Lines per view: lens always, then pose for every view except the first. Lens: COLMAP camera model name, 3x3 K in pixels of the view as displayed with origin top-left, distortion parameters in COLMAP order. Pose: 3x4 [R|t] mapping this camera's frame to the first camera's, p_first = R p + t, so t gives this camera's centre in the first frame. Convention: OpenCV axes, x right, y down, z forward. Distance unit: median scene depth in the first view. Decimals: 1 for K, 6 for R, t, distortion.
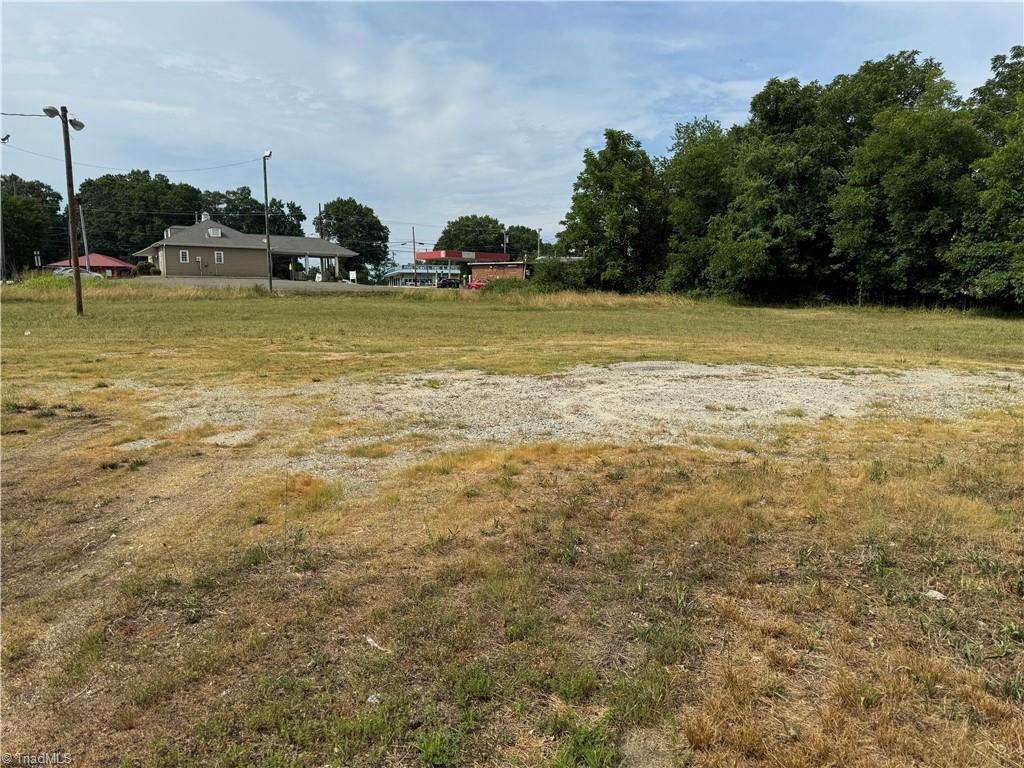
lens RADIAL K [[724.9, 0, 515.9], [0, 724.9, 390.8], [0, 0, 1]] dist [0.027265, -0.037940]
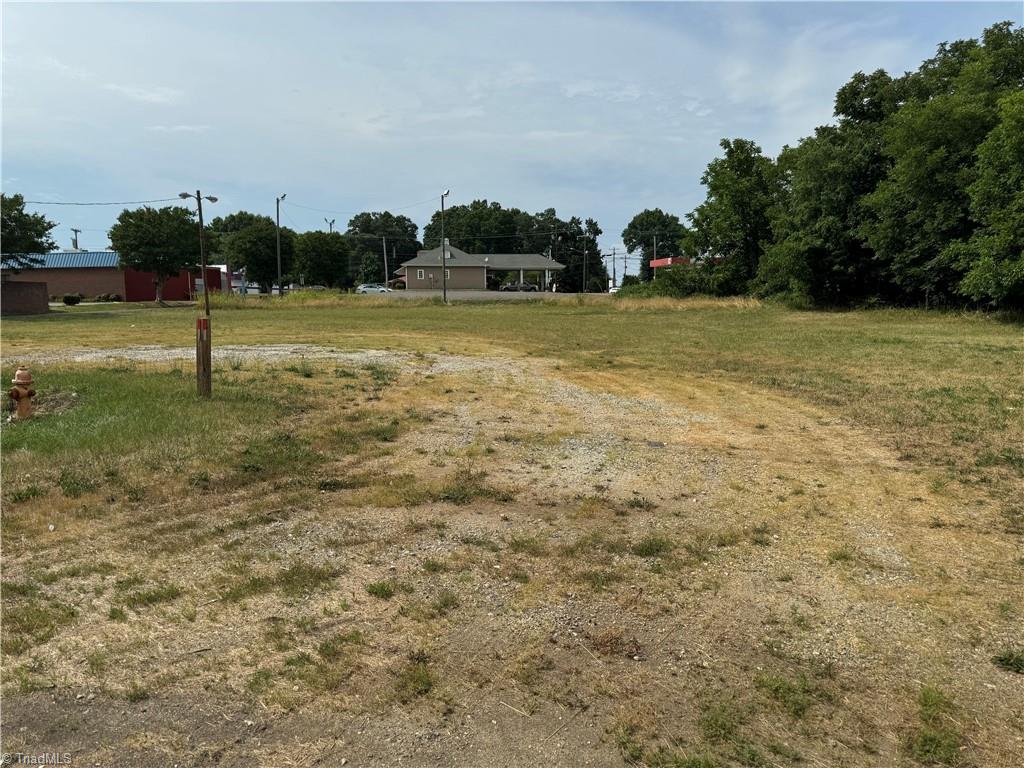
lens RADIAL K [[724.9, 0, 515.3], [0, 724.9, 401.2], [0, 0, 1]] dist [0.027265, -0.037940]
pose [[0.874080, 0.054538, -0.482711, 0.145553], [-0.052165, 0.998470, 0.018352, 0.003312], [0.482973, 0.009140, 0.875588, -0.018297]]
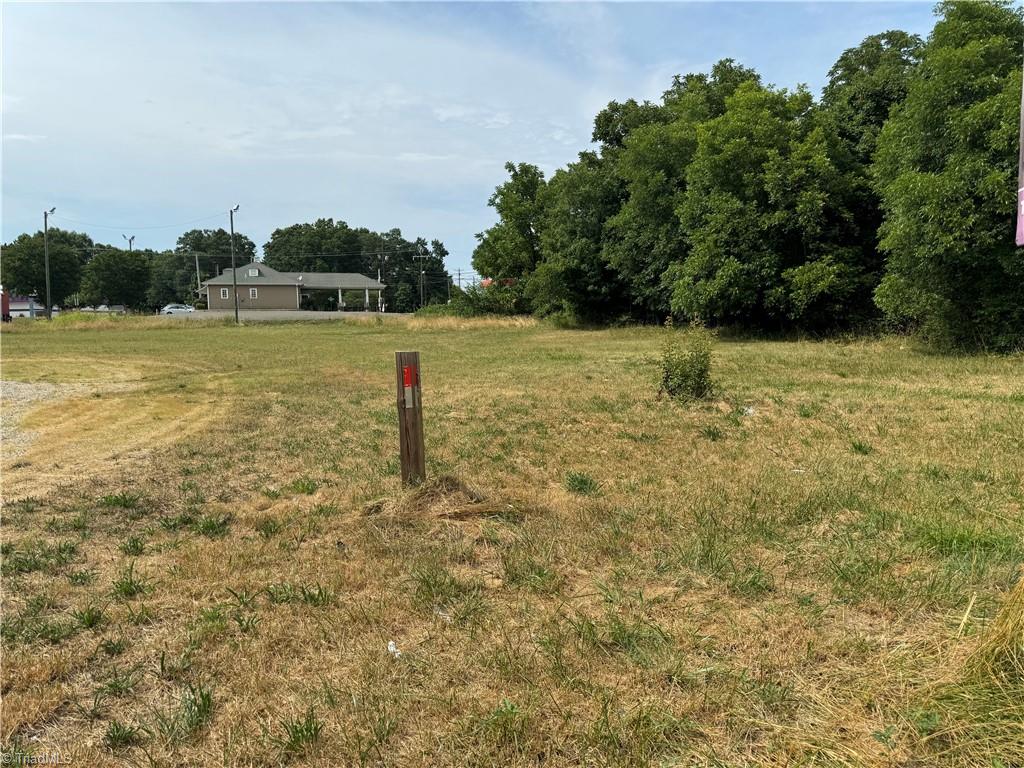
lens RADIAL K [[724.9, 0, 520.0], [0, 724.9, 392.9], [0, 0, 1]] dist [0.027265, -0.037940]
pose [[0.944764, 0.015413, -0.327388, 0.185287], [-0.025806, 0.999291, -0.027426, 0.000756], [0.326733, 0.034360, 0.944492, 0.008583]]
